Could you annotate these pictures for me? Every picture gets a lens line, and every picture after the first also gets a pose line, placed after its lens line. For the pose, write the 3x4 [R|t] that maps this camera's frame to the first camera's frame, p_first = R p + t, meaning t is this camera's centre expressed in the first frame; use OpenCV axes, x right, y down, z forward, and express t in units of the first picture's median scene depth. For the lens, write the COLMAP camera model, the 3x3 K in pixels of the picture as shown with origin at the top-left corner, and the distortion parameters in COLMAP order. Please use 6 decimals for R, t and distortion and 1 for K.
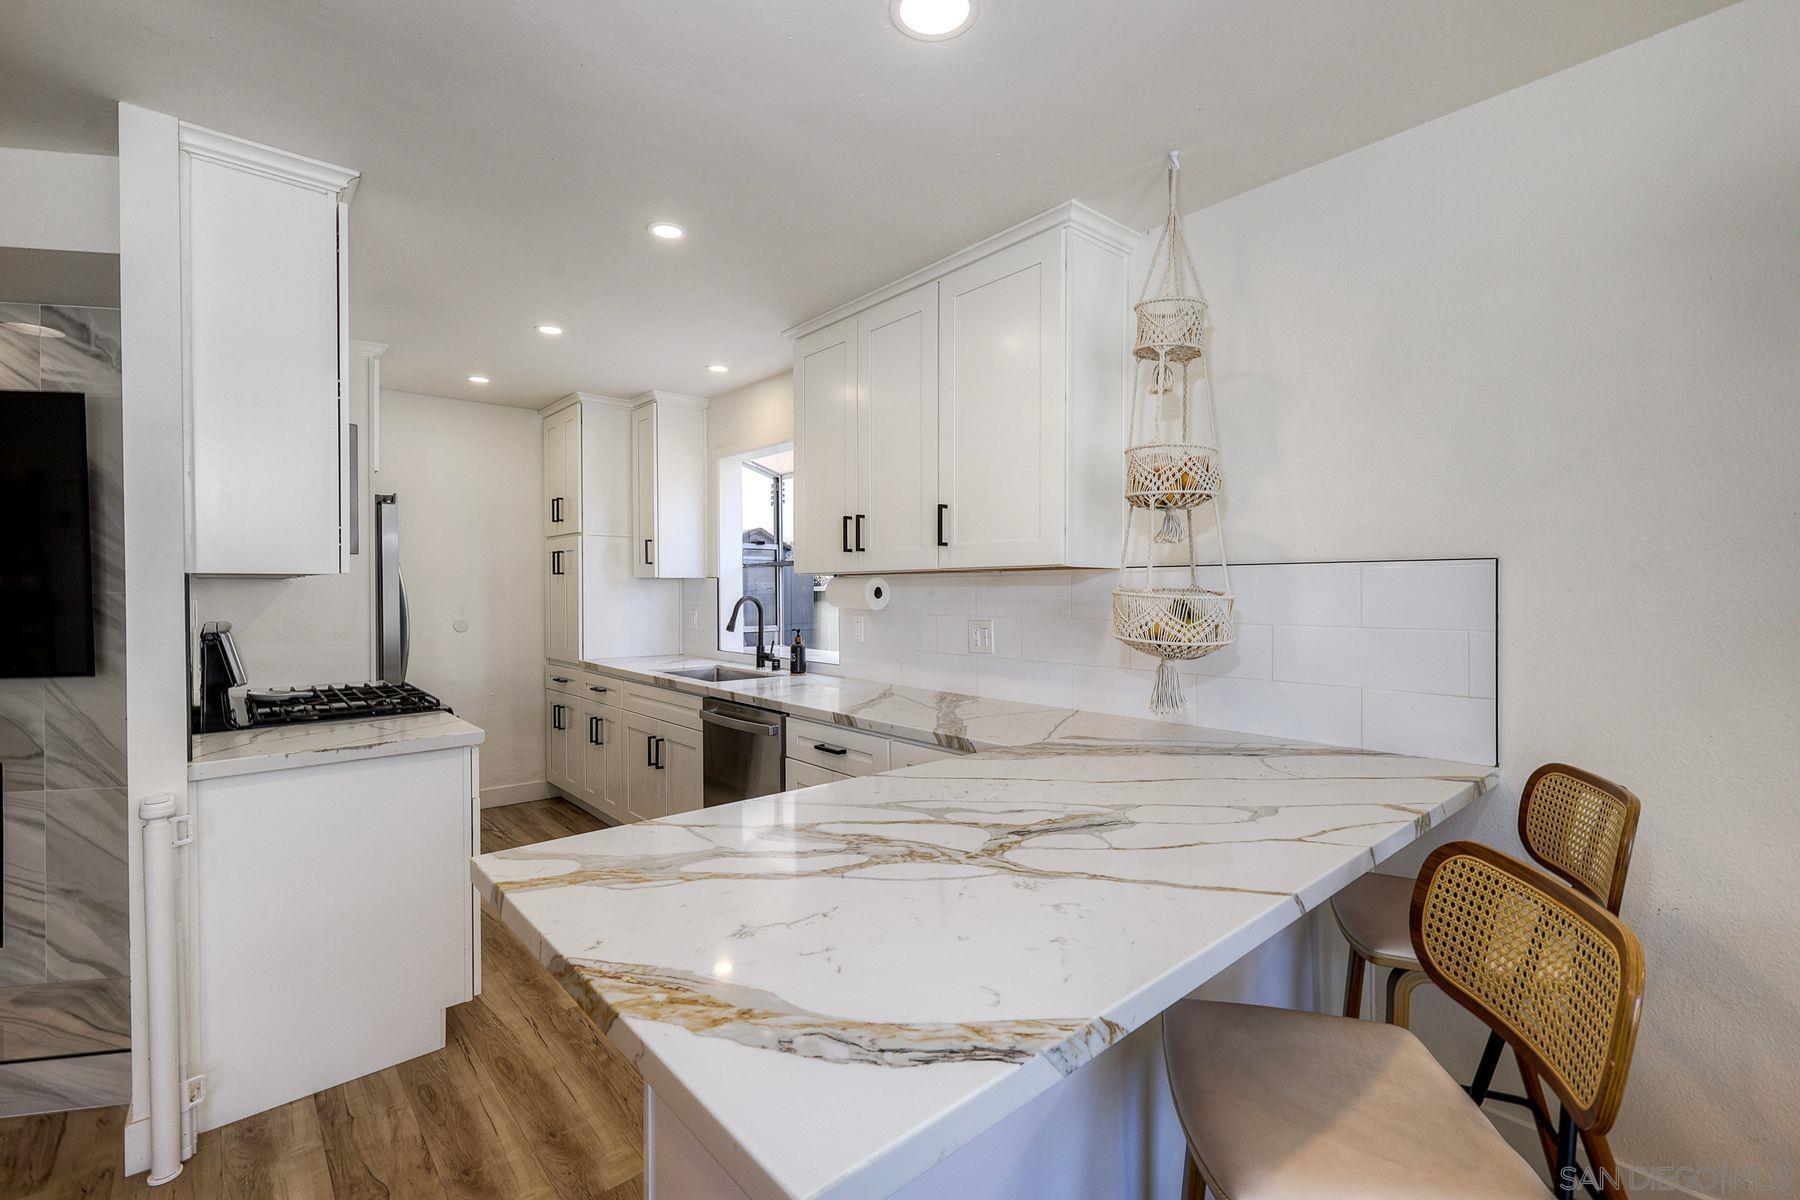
lens RADIAL K [[787.6, 0, 900.1], [0, 787.6, 603.0], [0, 0, 1]] dist [0.004312, -0.000226]
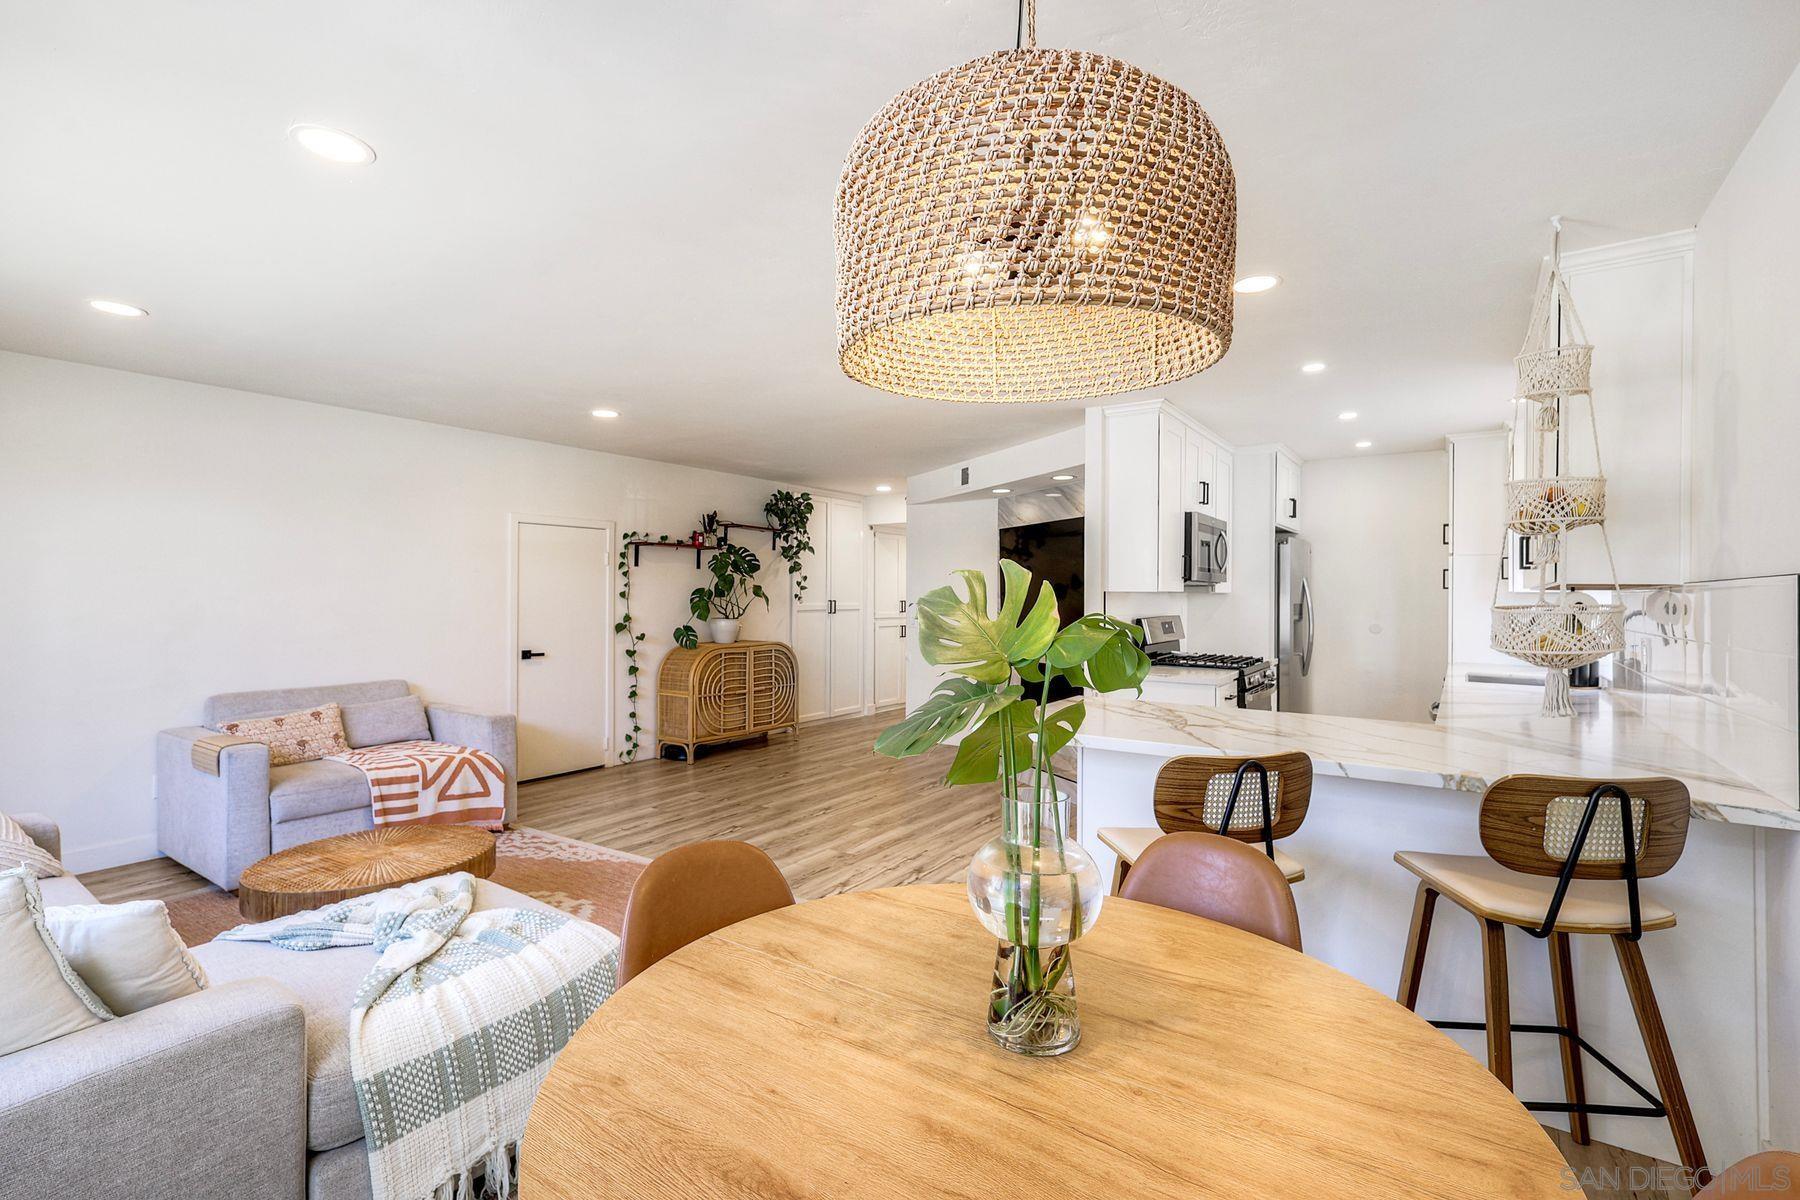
lens RADIAL K [[787.6, 0, 908.2], [0, 787.6, 587.3], [0, 0, 1]] dist [0.004312, -0.000226]
pose [[0.245981, -0.003234, -0.969269, 0.595762], [-0.021996, 0.999718, -0.008918, -0.009164], [0.969025, 0.023514, 0.245840, -0.074109]]
